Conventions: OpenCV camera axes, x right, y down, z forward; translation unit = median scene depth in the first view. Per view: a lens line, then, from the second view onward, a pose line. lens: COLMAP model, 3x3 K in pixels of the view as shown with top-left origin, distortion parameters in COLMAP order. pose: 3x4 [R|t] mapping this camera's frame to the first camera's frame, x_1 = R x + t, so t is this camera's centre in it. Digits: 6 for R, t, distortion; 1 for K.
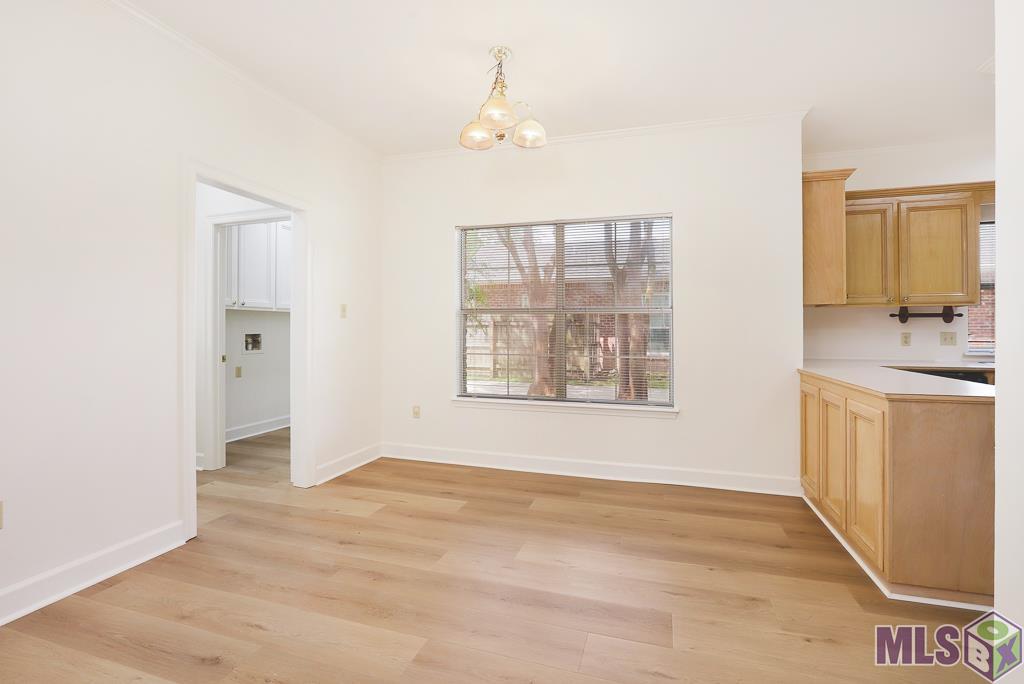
lens RADIAL K [[467.2, 0, 513.3], [0, 467.2, 332.5], [0, 0, 1]] dist [-0.021305, 0.001026]
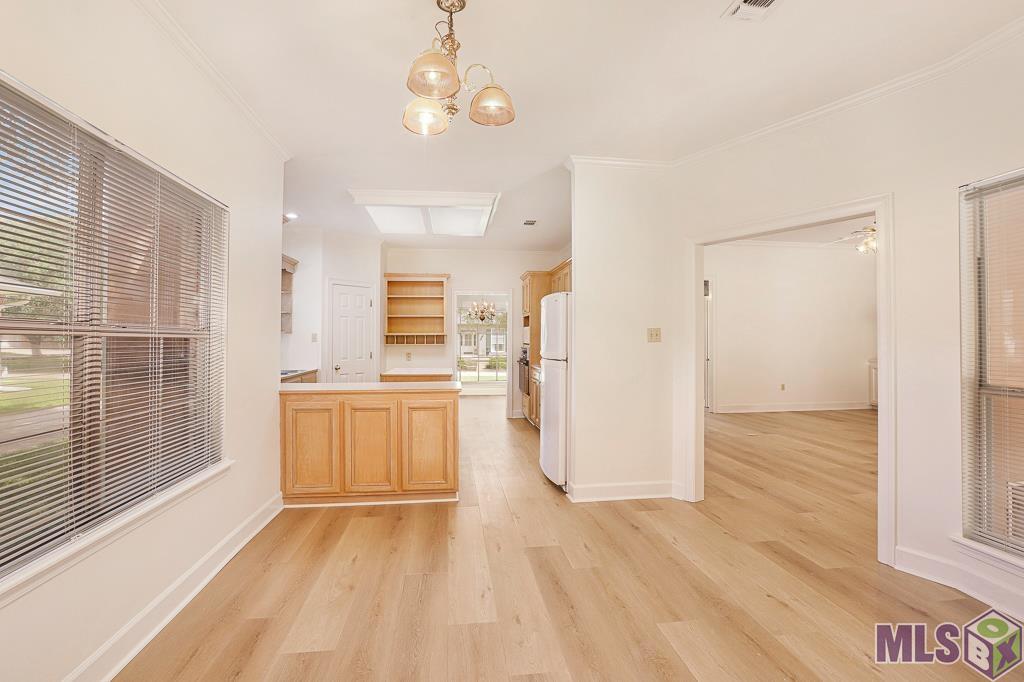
lens RADIAL K [[467.2, 0, 513.3], [0, 467.2, 331.5], [0, 0, 1]] dist [-0.021305, 0.001026]
pose [[-0.420146, 0.022206, 0.907185, -0.529716], [0.001754, 0.999719, -0.023659, -0.027684], [-0.907455, -0.008349, -0.420067, 0.866185]]
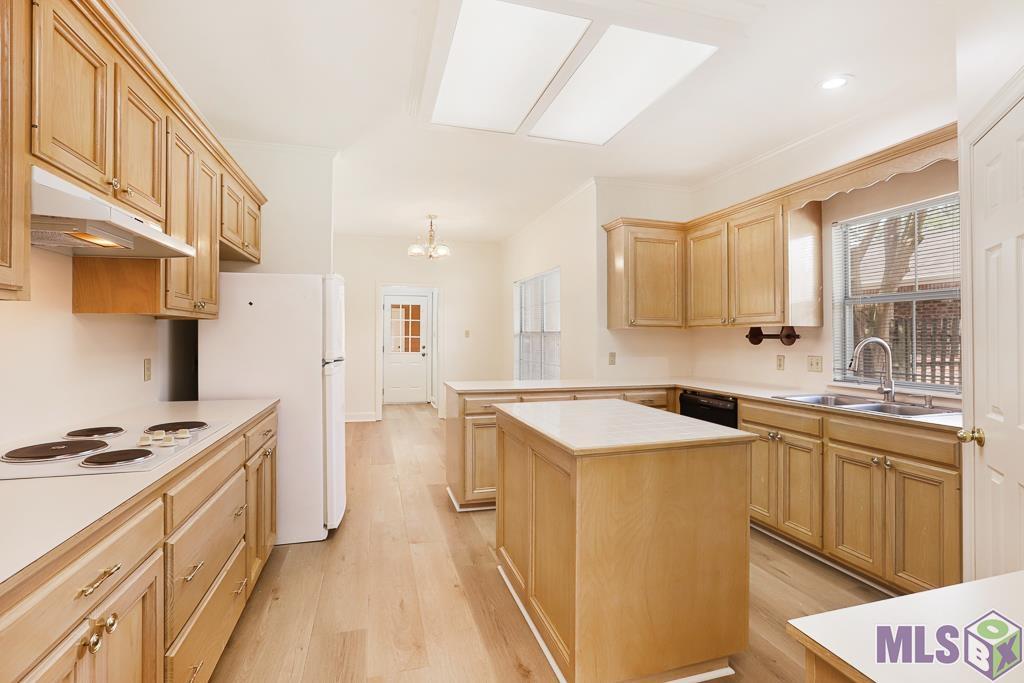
lens RADIAL K [[488.2, 0, 514.6], [0, 488.2, 327.5], [0, 0, 1]] dist [0.001146, 0.000687]
pose [[0.554241, -0.013175, -0.832252, 1.491010], [-0.005616, 0.999793, -0.019567, -0.035383], [0.832337, 0.015518, 0.554052, 0.041675]]
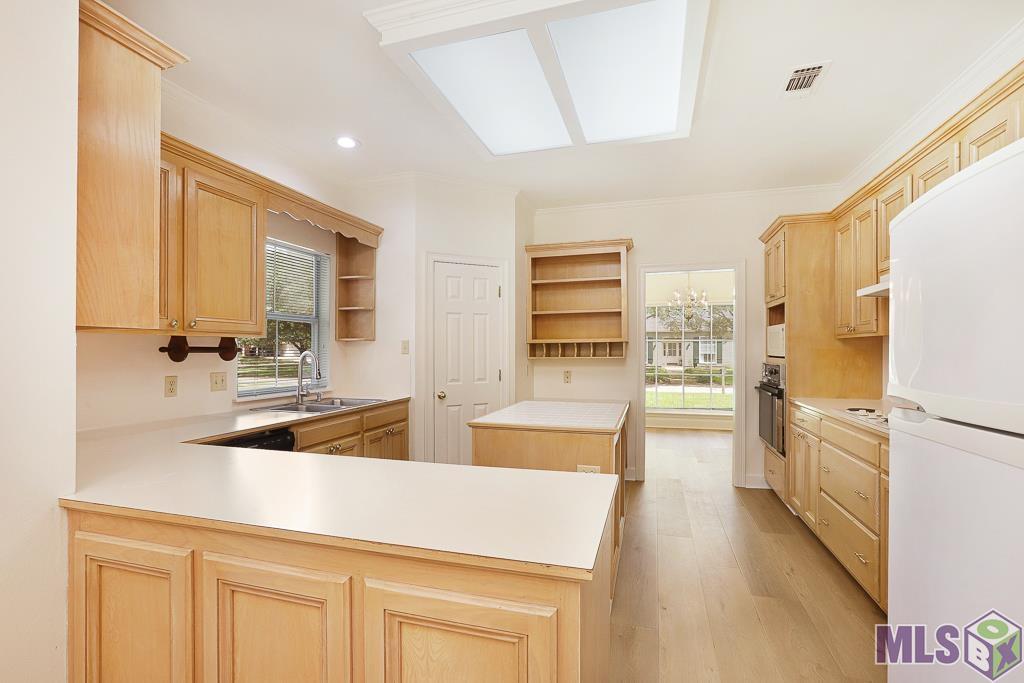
lens RADIAL K [[470.4, 0, 510.3], [0, 470.4, 353.3], [0, 0, 1]] dist [-0.023426, -0.000363]
pose [[-0.003661, -0.000831, 0.999993, 0.221105], [0.003761, 0.999993, 0.000845, -0.032823], [-0.999986, 0.003764, -0.003658, 0.577833]]
